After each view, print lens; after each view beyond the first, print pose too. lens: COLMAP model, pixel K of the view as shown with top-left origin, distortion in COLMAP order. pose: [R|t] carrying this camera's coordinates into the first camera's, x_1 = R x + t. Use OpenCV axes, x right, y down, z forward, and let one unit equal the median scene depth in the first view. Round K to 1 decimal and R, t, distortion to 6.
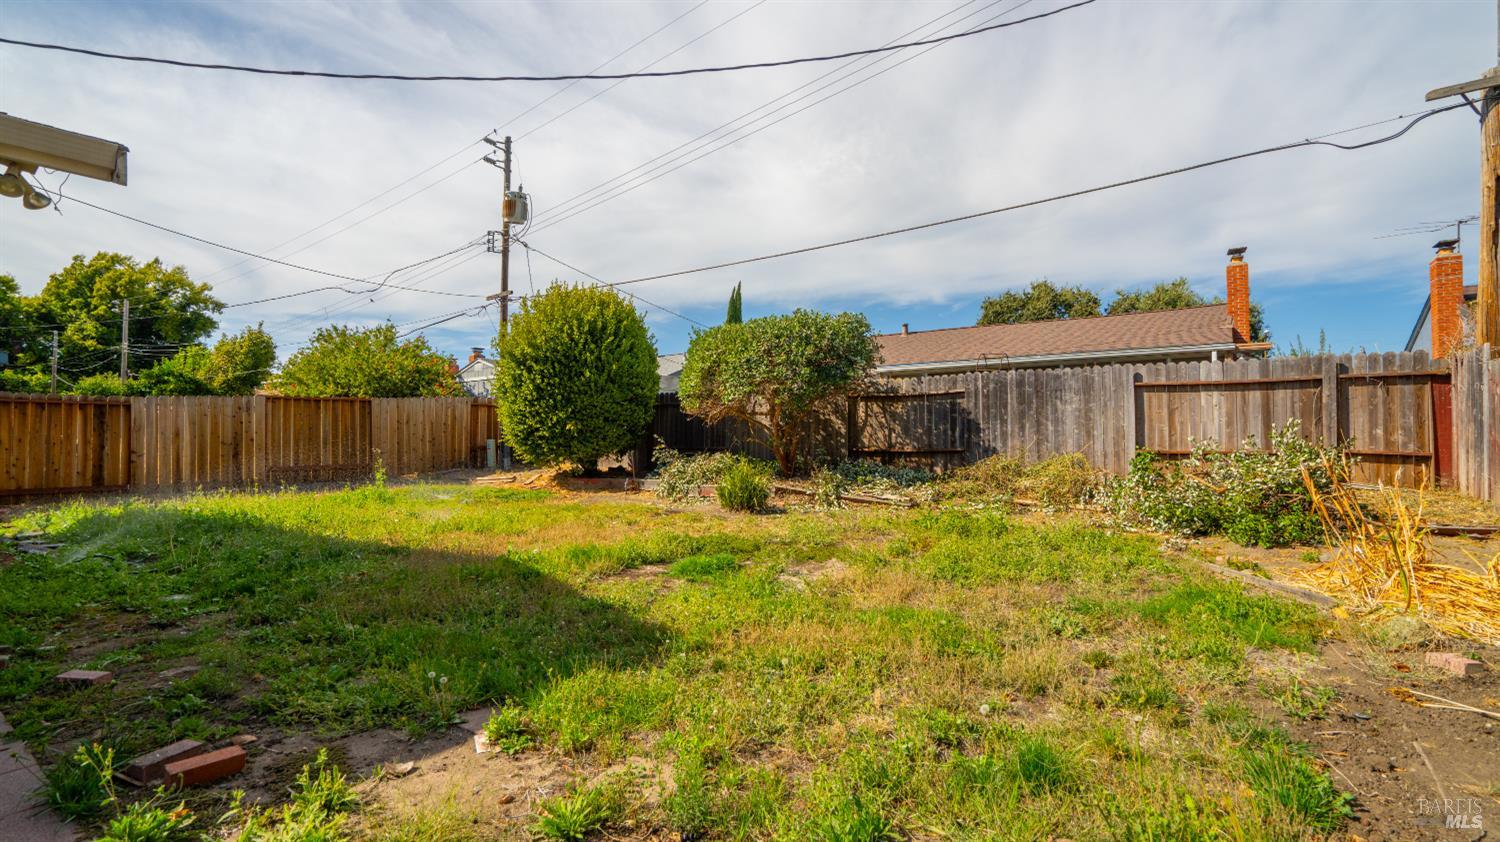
lens RADIAL K [[687.5, 0, 765.4], [0, 687.5, 425.3], [0, 0, 1]] dist [-0.029132, 0.007860]
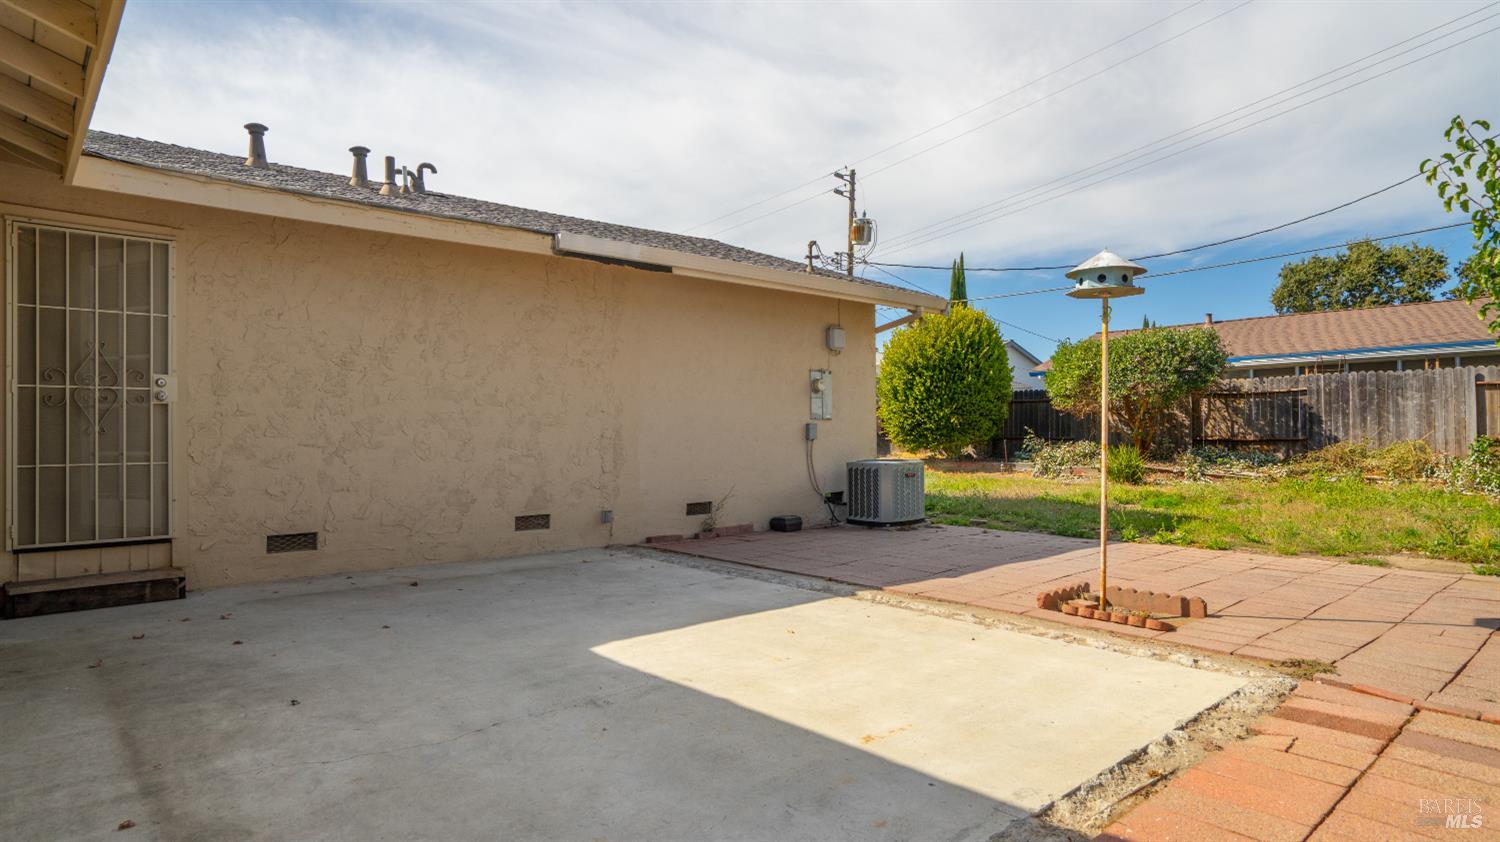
lens RADIAL K [[845.2, 0, 759.9], [0, 845.2, 431.7], [0, 0, 1]] dist [-0.007405, 0.018852]
pose [[0.974850, -0.000539, -0.222860, -0.301399], [0.004461, 0.999844, 0.017093, -0.005522], [0.222816, -0.017657, 0.974701, -0.628919]]
